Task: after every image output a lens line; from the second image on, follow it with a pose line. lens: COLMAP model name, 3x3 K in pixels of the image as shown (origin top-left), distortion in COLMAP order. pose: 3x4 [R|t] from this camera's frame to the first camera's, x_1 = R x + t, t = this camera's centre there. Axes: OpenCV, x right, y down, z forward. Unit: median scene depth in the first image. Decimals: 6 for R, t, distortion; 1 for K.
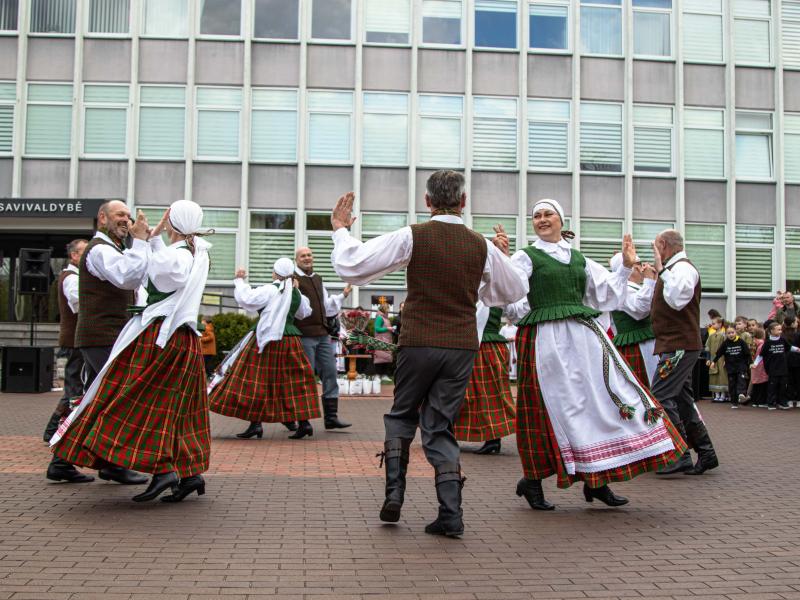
lens RADIAL K [[984.6, 0, 407.9], [0, 984.6, 307.3], [0, 0, 1]] dist [-0.106869, 0.000000]
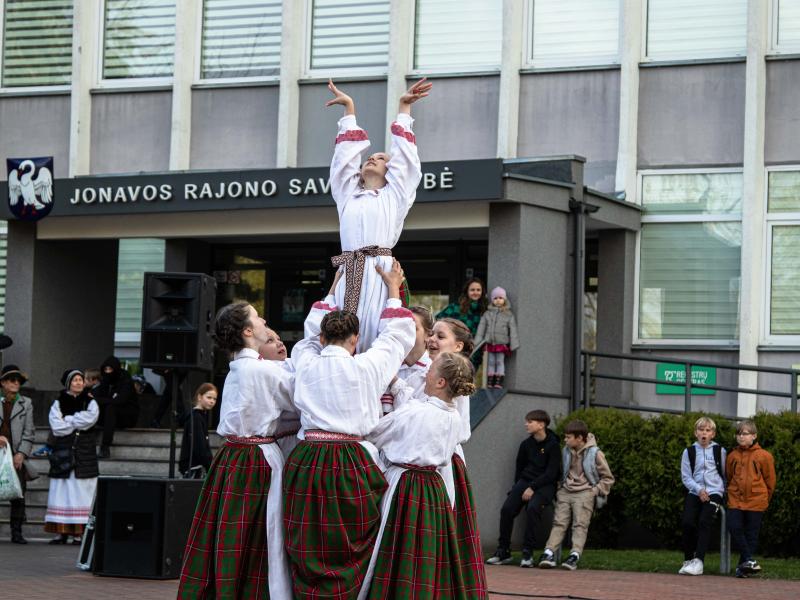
lens RADIAL K [[2417.3, 0, 412.2], [0, 2417.3, 270.3], [0, 0, 1]] dist [0.210424, 0.000000]
pose [[0.851365, -0.030029, -0.523714, 0.204902], [0.000172, 0.998376, -0.056967, 0.003725], [0.524574, 0.048410, 0.849987, 0.019519]]
